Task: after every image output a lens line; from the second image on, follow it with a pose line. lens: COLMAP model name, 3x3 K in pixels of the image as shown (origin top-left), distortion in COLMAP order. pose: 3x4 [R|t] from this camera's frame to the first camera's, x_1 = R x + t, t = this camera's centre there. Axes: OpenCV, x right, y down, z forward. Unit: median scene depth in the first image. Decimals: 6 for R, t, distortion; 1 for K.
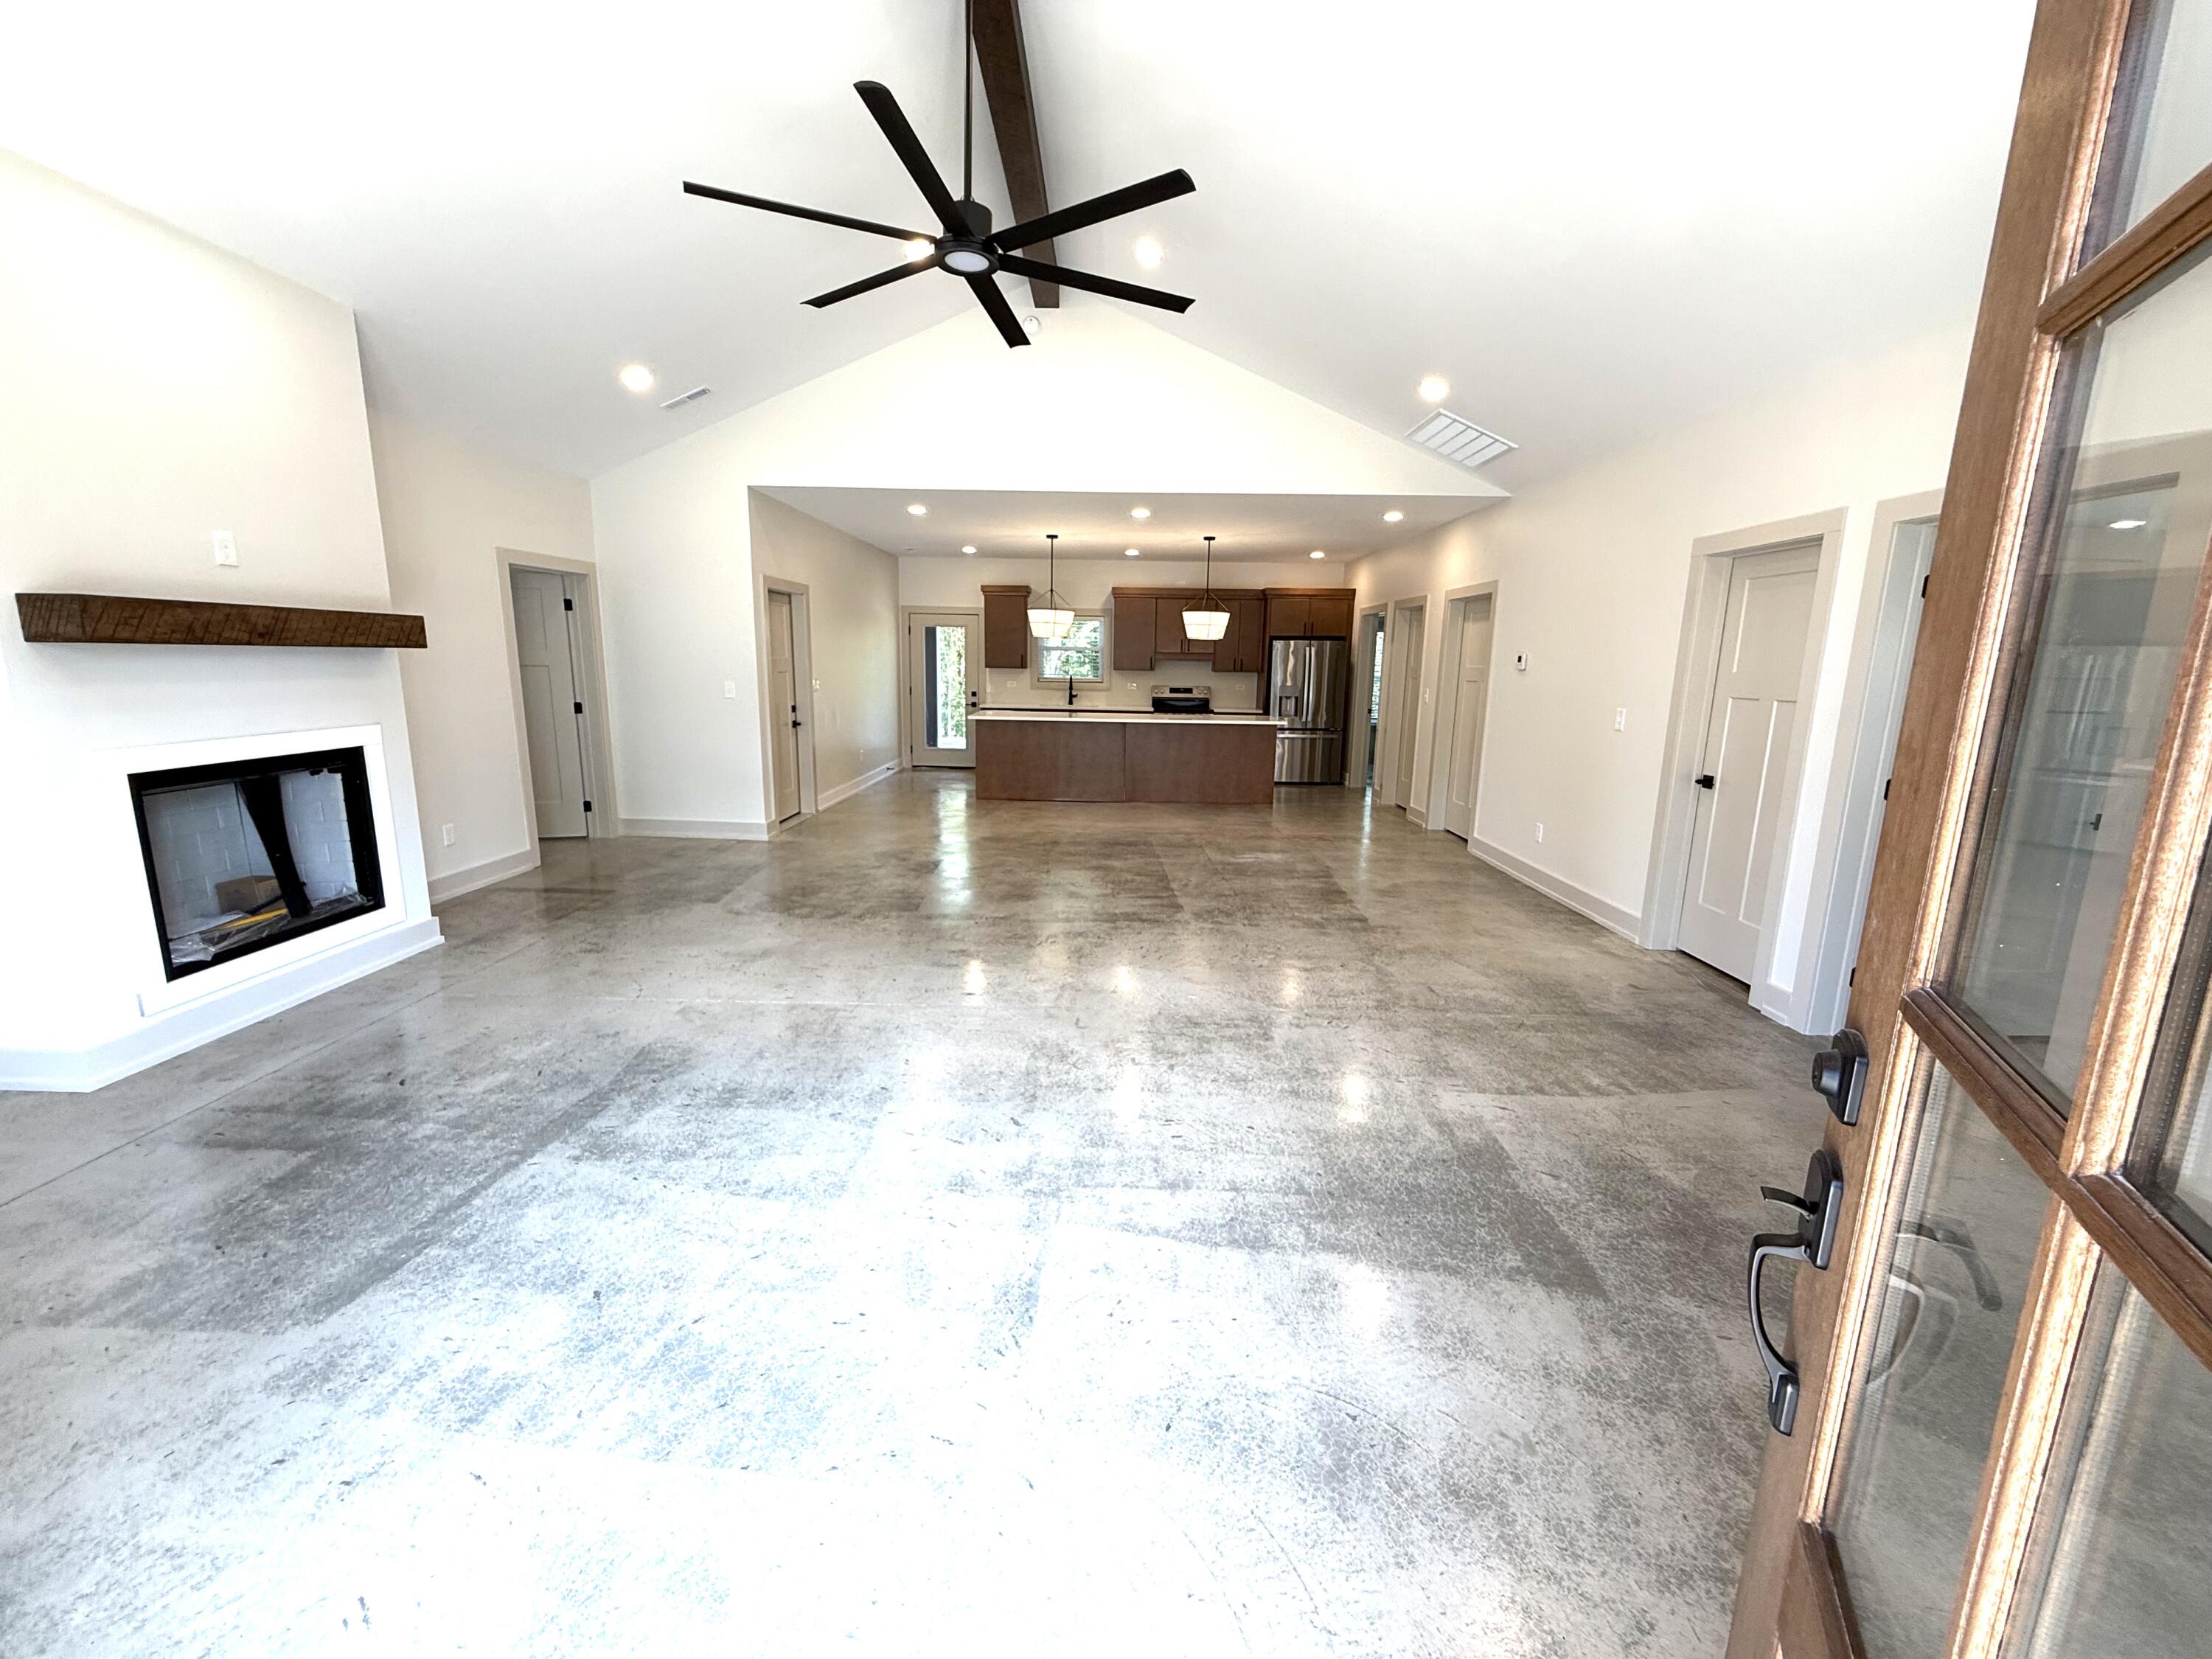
lens RADIAL K [[882.7, 0, 1099.0], [0, 882.7, 830.3], [0, 0, 1]] dist [0.000279, 0.000086]
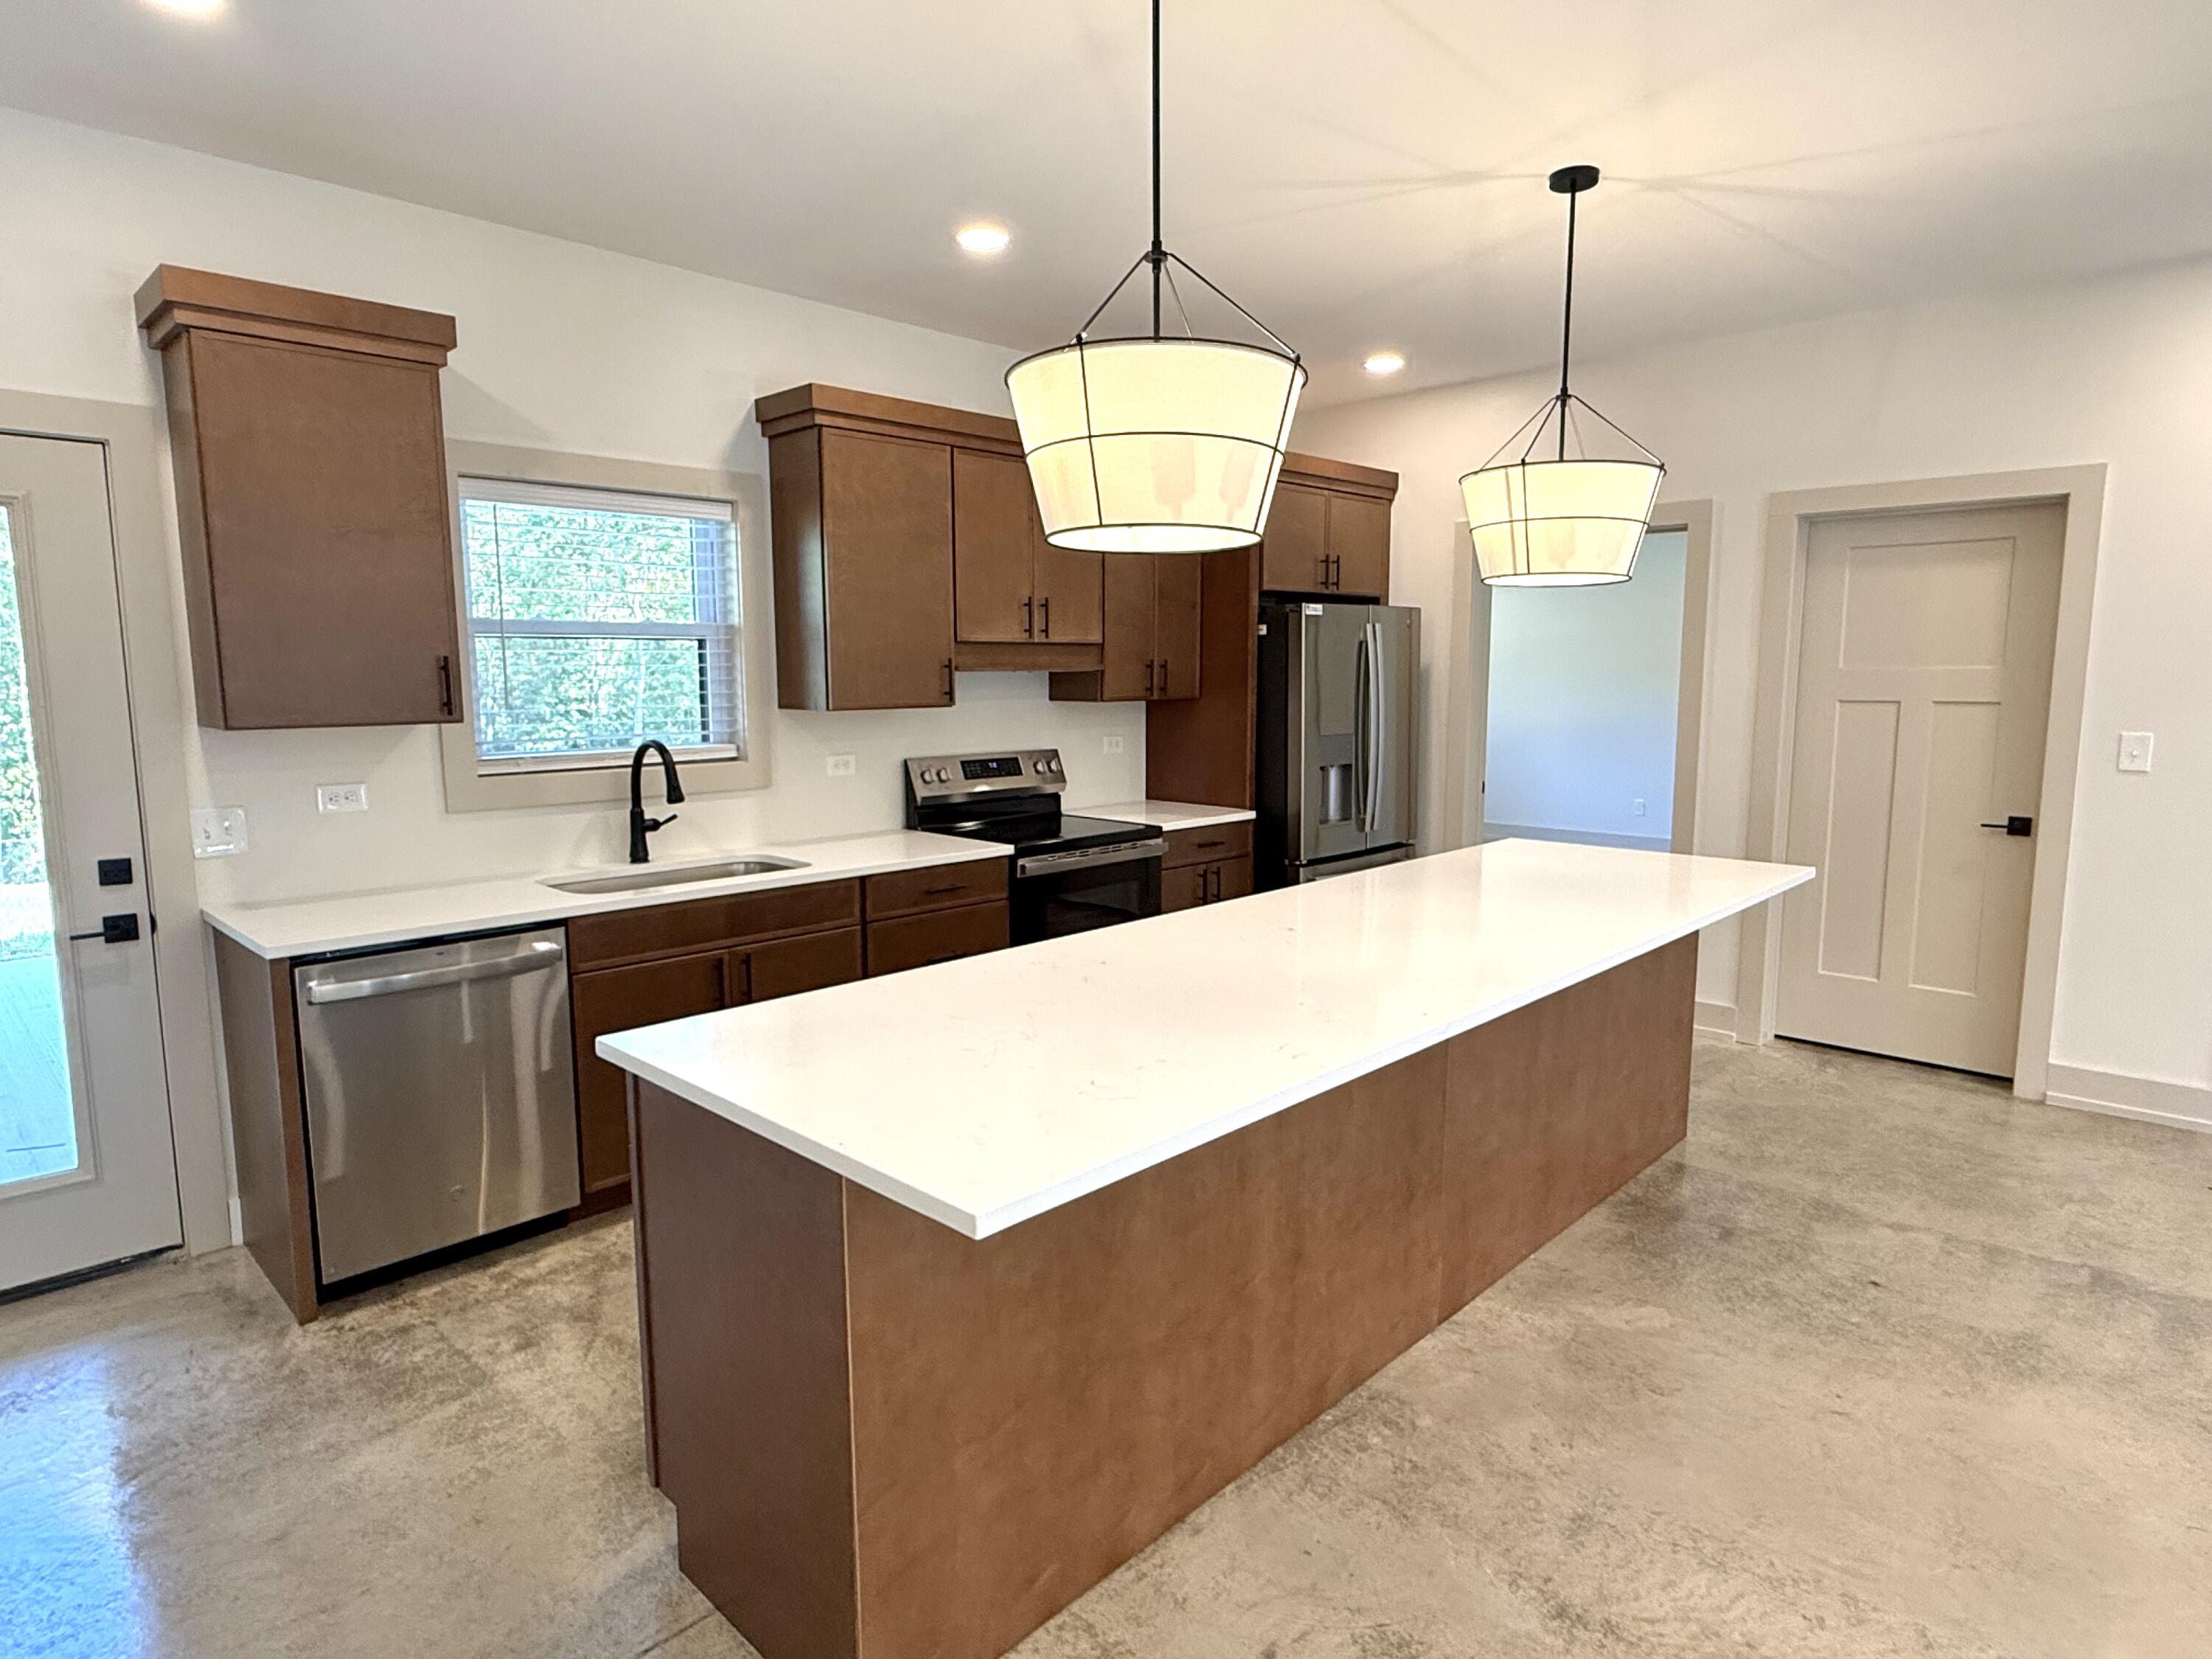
lens RADIAL K [[1220.2, 0, 1106.0], [0, 1220.2, 829.5], [0, 0, 1]] dist [-0.006732, -0.001856]
pose [[0.680107, -0.115316, 0.723986, -0.573436], [0.156014, 0.987696, 0.010760, -0.417305], [-0.716319, 0.105634, 0.689730, 2.108416]]
